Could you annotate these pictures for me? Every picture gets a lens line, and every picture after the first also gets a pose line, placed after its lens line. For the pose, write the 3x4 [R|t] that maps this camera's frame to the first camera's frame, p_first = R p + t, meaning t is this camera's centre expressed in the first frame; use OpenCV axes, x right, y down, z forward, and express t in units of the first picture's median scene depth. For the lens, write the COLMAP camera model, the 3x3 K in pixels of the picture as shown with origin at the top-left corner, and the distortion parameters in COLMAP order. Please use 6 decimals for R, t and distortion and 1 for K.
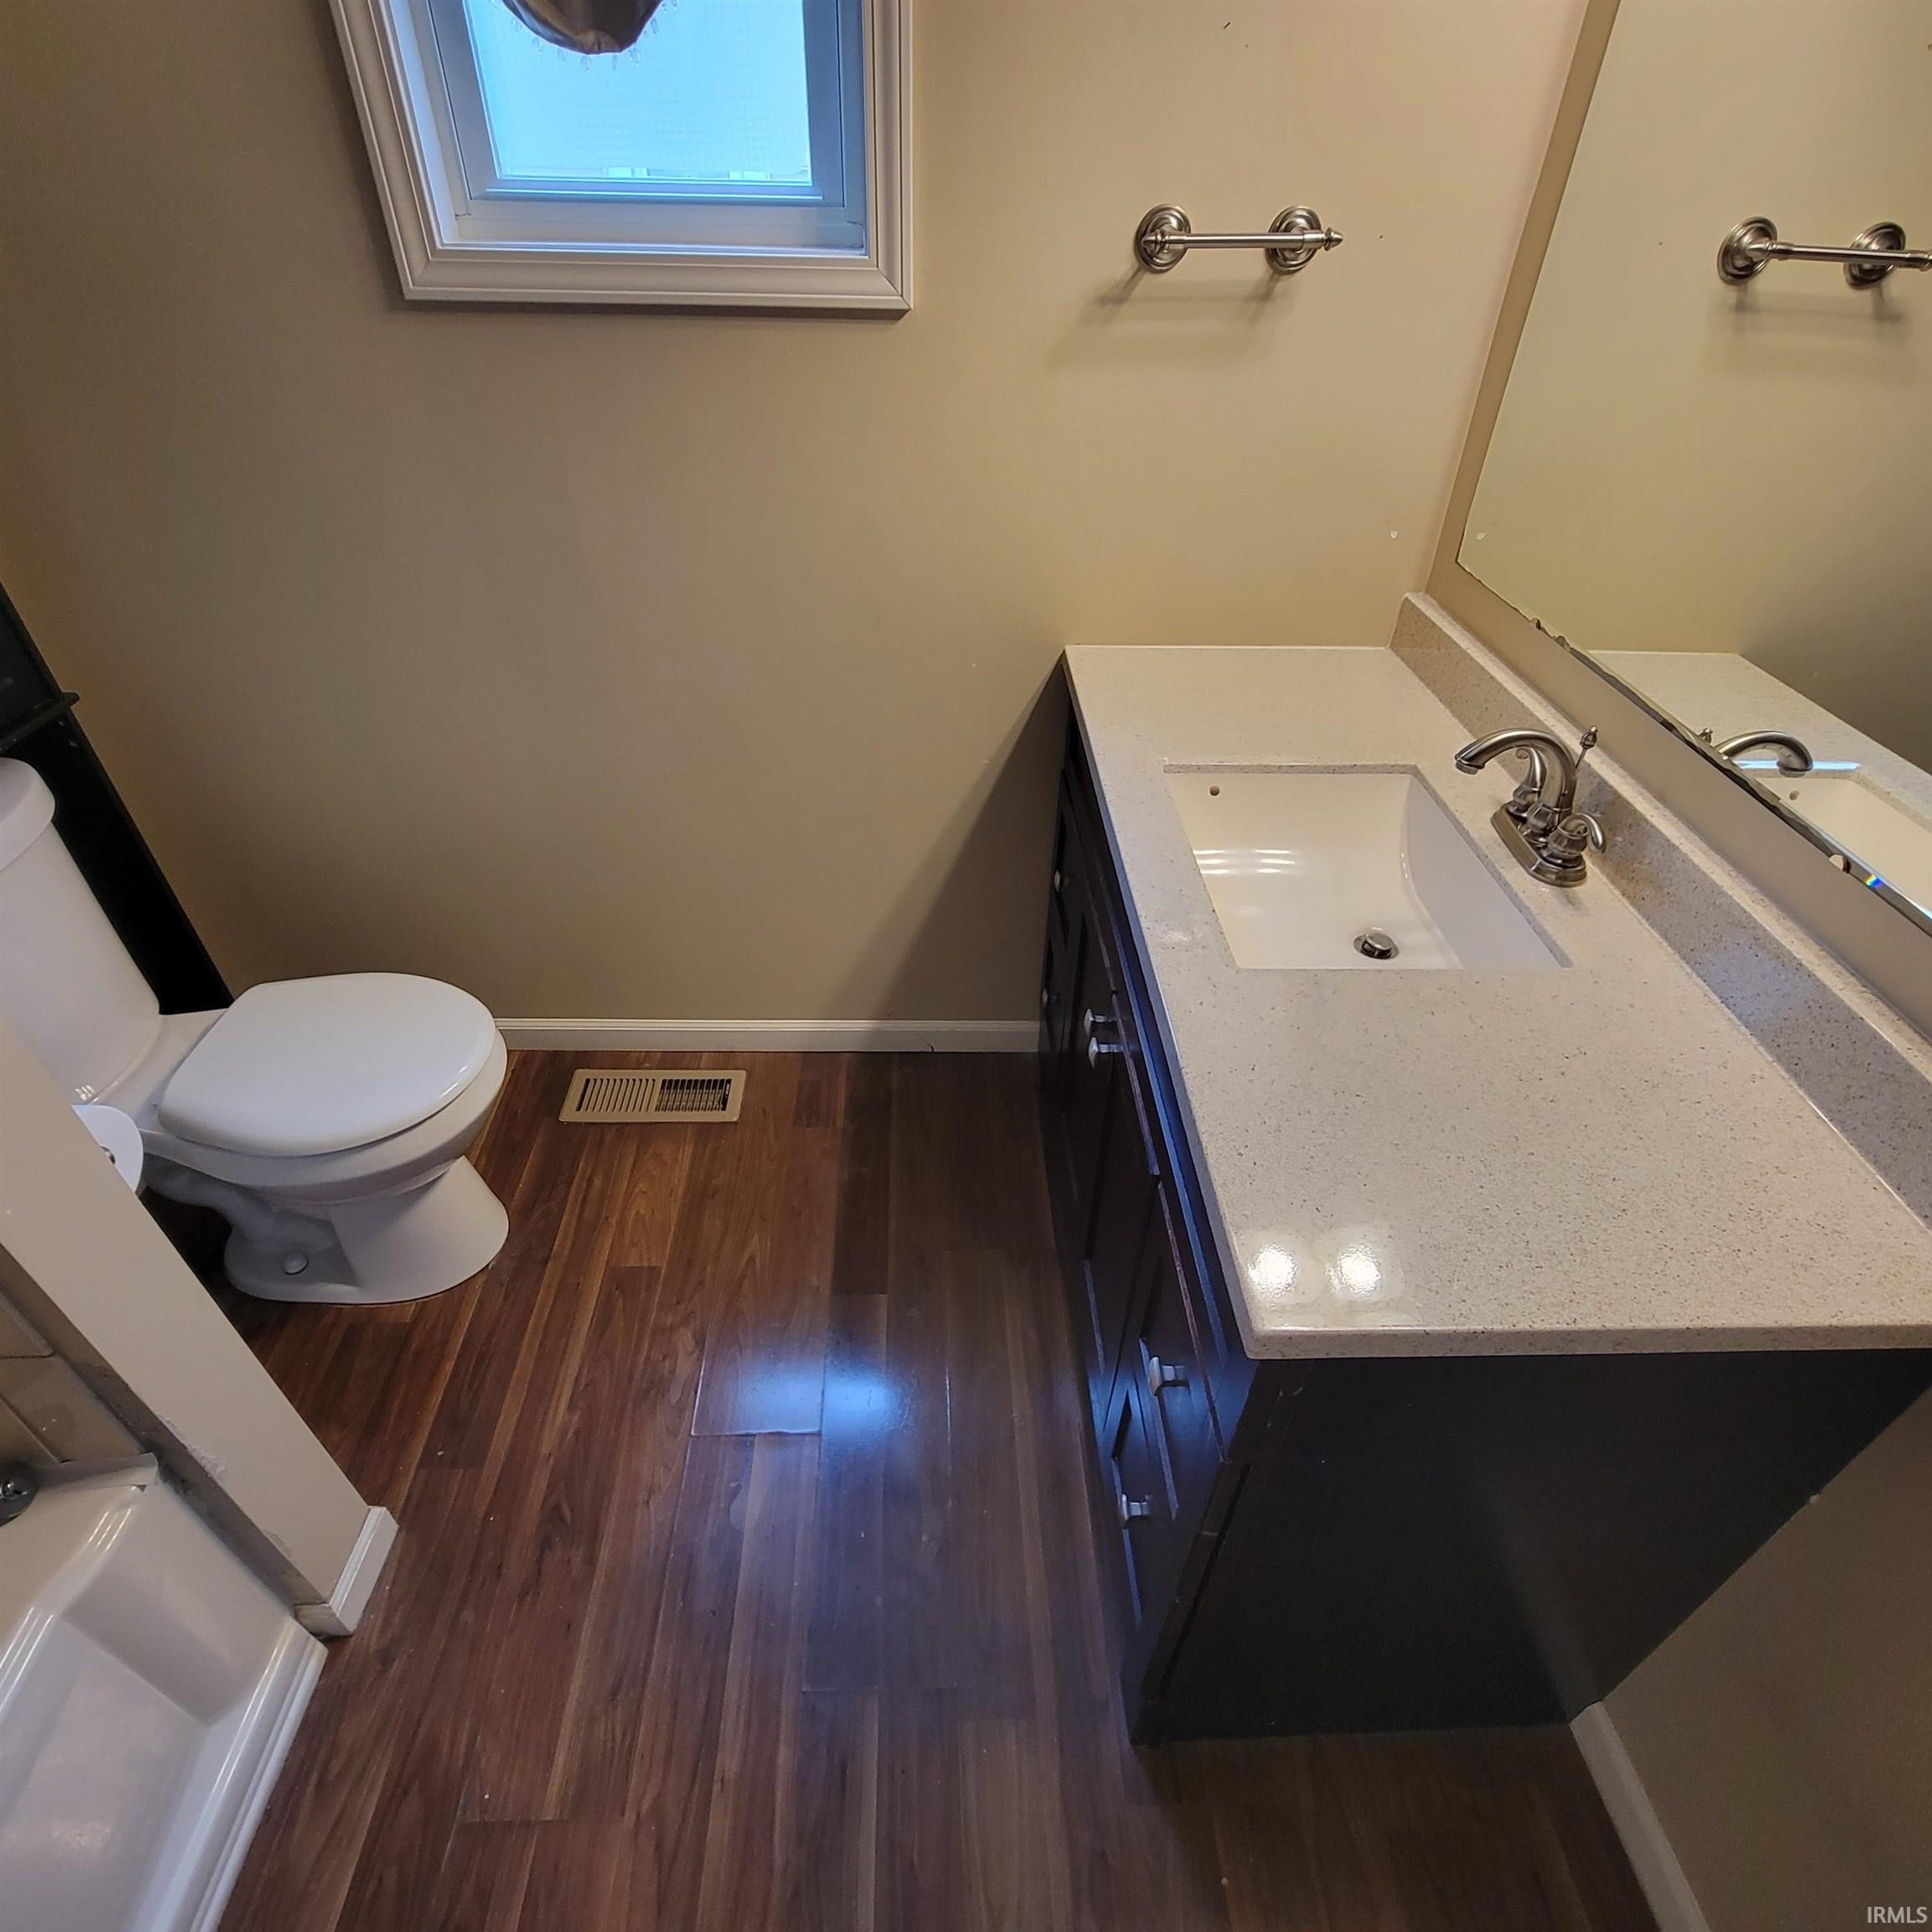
lens RADIAL K [[1052.2, 0, 961.8], [0, 1052.2, 973.5], [0, 0, 1]] dist [-0.012383, 0.002359]
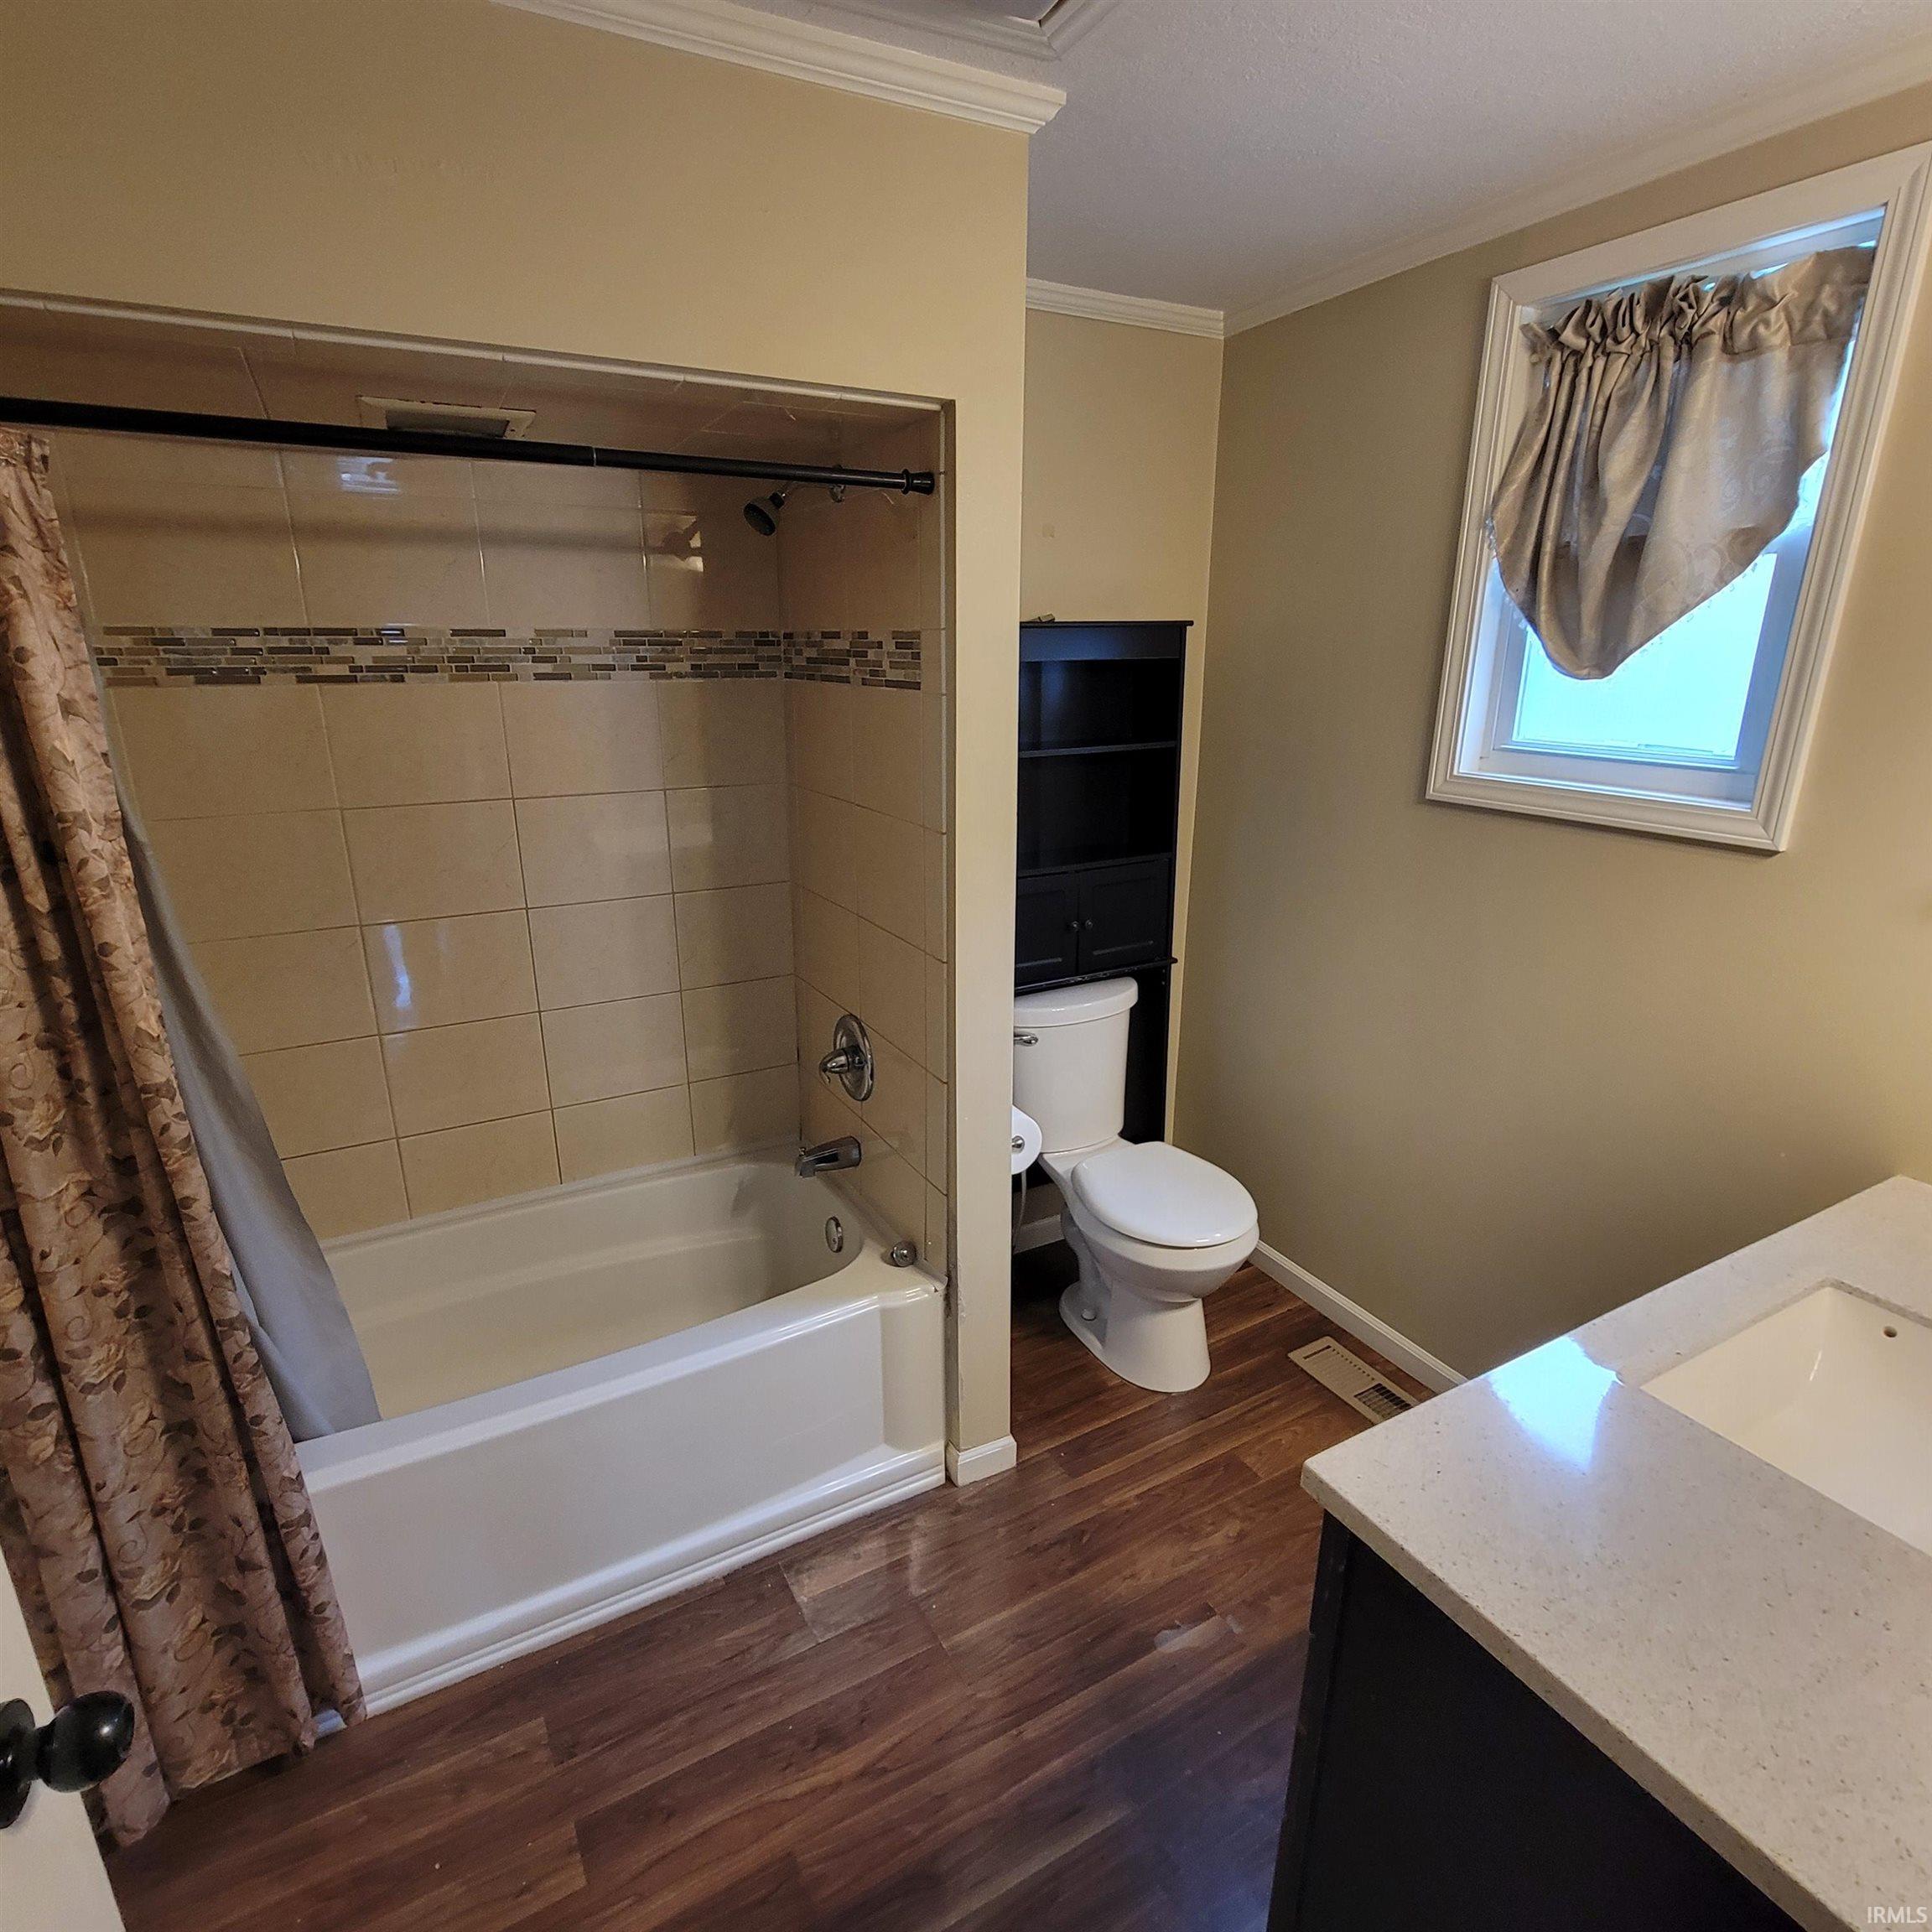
lens RADIAL K [[1052.2, 0, 961.3], [0, 1052.2, 970.3], [0, 0, 1]] dist [-0.012383, 0.002359]
pose [[0.464319, 0.245616, -0.850929, 0.564369], [-0.546202, 0.835725, -0.056814, 0.060034], [0.697188, 0.491159, 0.522199, -0.211035]]
